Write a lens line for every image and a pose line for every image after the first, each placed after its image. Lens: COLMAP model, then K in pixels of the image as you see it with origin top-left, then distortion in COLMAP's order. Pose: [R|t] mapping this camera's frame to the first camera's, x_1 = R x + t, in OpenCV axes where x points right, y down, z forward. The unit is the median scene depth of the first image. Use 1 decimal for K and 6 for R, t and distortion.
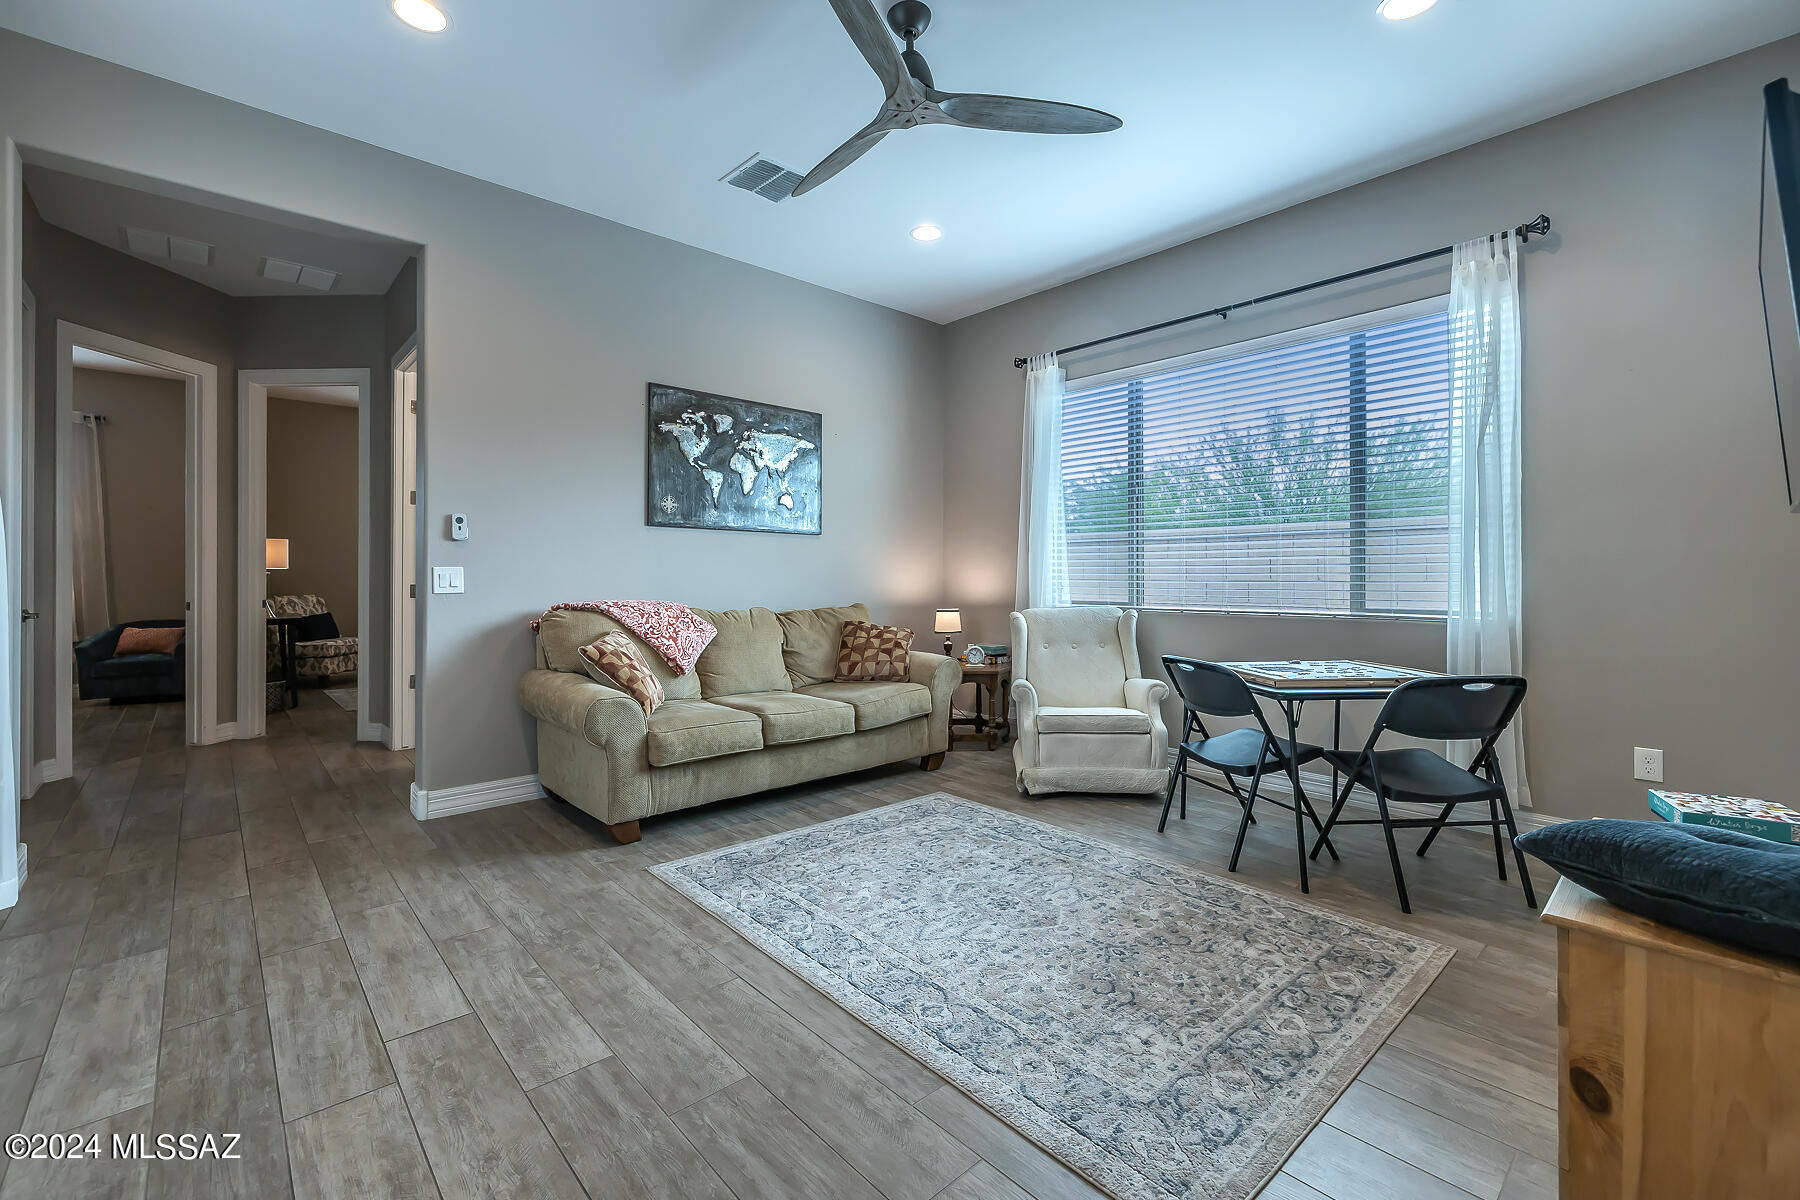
lens RADIAL K [[773.5, 0, 875.5], [0, 773.5, 569.7], [0, 0, 1]] dist [-0.005075, -0.000887]
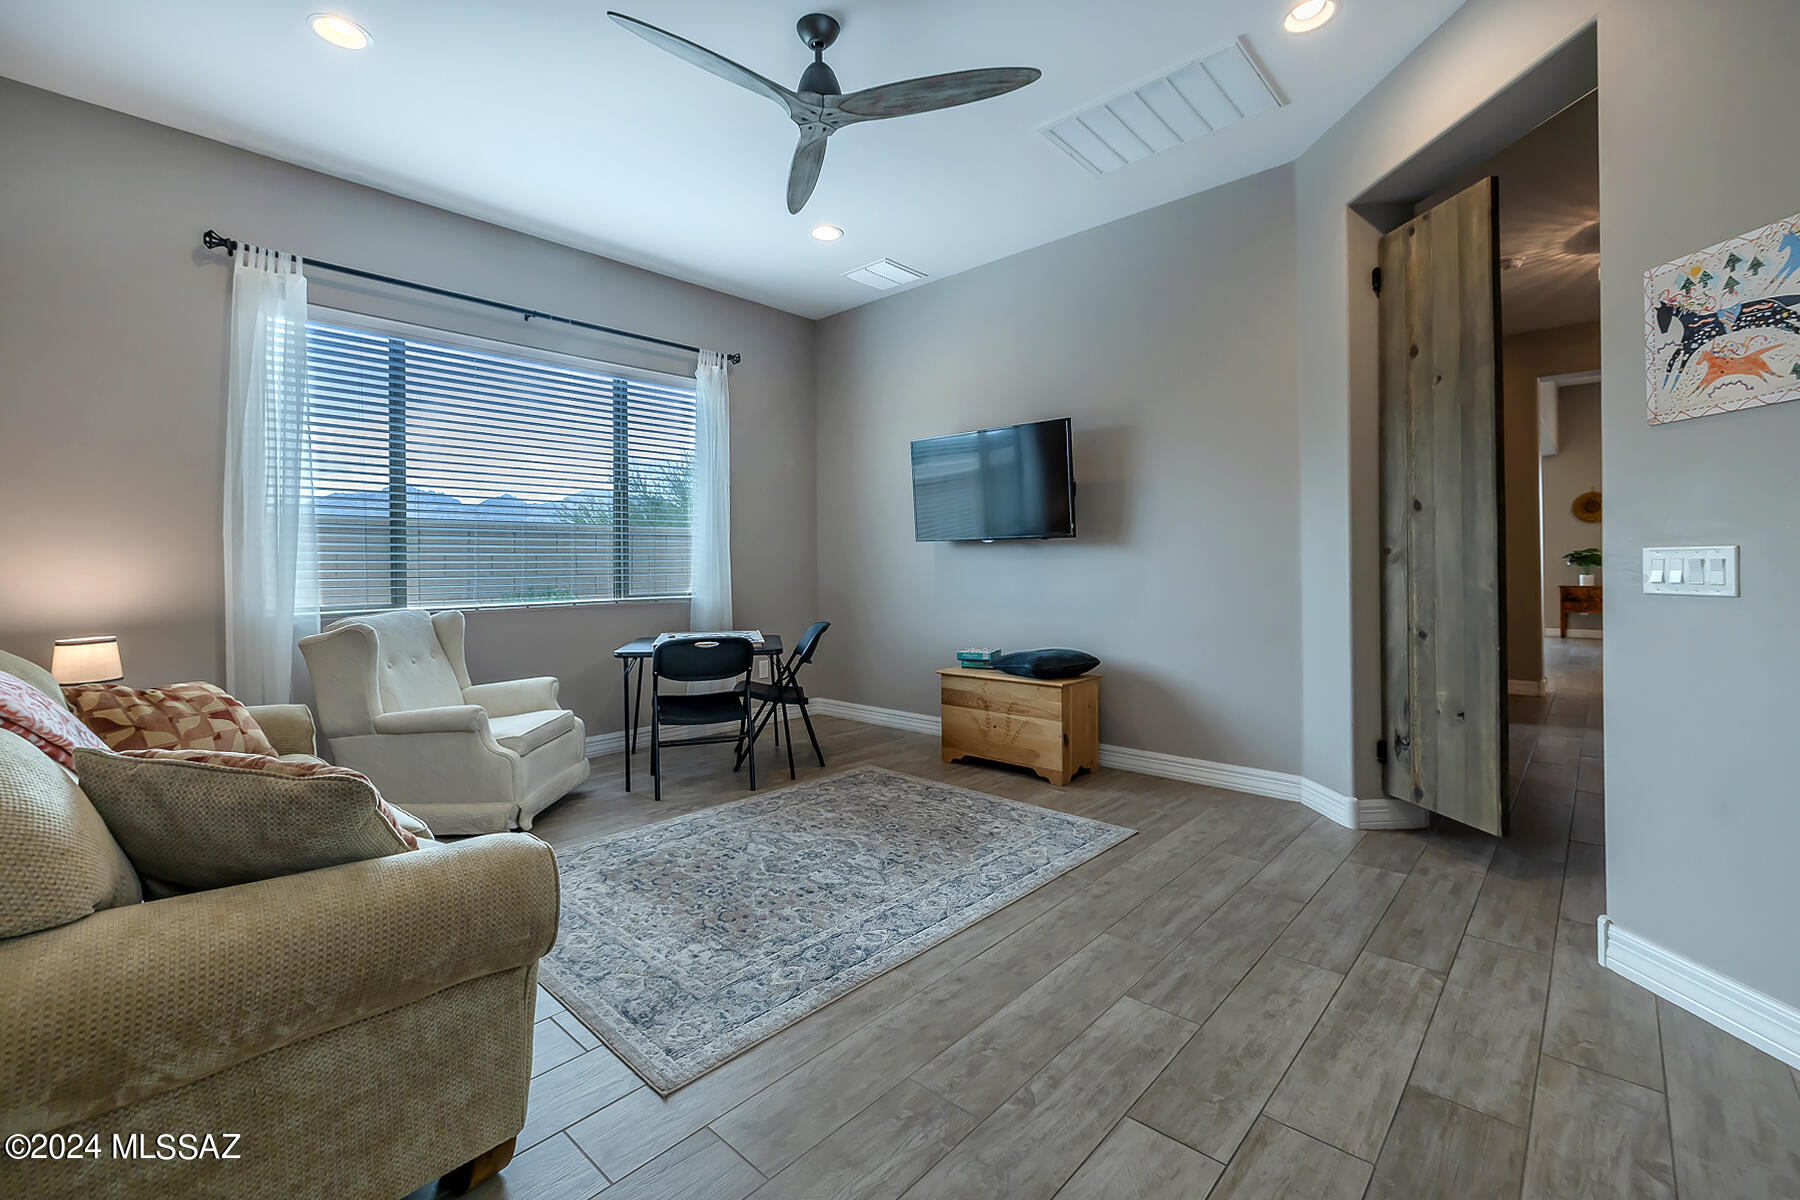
lens RADIAL K [[773.5, 0, 875.5], [0, 773.5, 569.7], [0, 0, 1]] dist [-0.005075, -0.000887]
pose [[-0.098320, -0.005588, 0.995139, -1.113071], [0.003305, 0.999977, 0.005941, 0.002390], [-0.995149, 0.003873, -0.098299, 1.154206]]
